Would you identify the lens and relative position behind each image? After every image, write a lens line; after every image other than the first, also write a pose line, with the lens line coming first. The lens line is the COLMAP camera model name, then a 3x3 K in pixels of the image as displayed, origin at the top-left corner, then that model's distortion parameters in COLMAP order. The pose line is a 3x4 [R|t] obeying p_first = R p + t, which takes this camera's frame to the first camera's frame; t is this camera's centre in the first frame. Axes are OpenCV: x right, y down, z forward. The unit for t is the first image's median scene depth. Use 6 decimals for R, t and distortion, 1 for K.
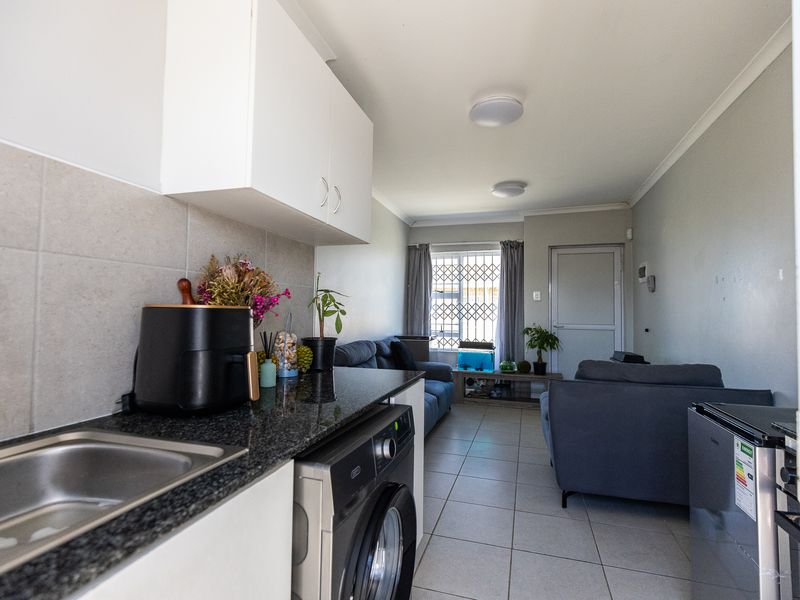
lens RADIAL K [[403.2, 0, 399.0], [0, 403.2, 299.4], [0, 0, 1]] dist [-0.001086, -0.000592]
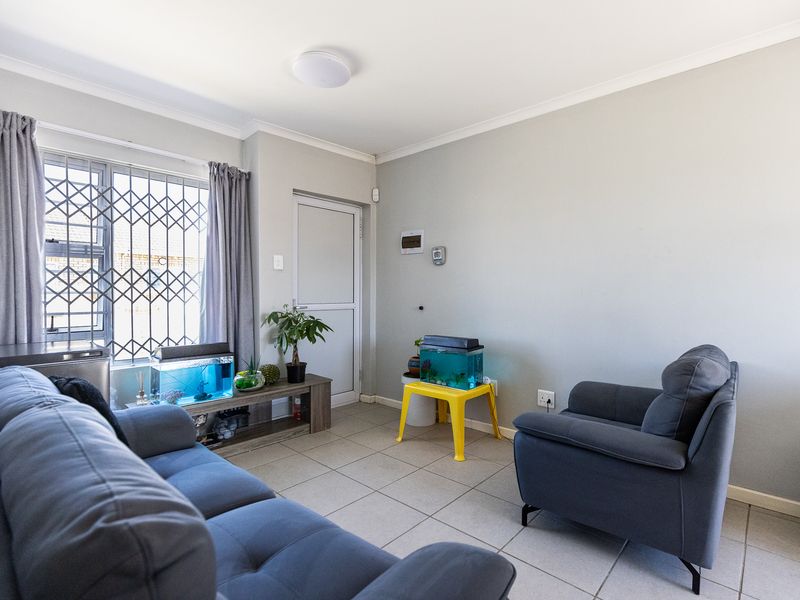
lens RADIAL K [[403.2, 0, 402.3], [0, 403.2, 299.6], [0, 0, 1]] dist [-0.001086, -0.000592]
pose [[0.411212, -0.027356, 0.911129, -0.156655], [-0.030990, 0.998552, 0.043967, 0.015574], [-0.911013, -0.046315, 0.409769, 0.514639]]
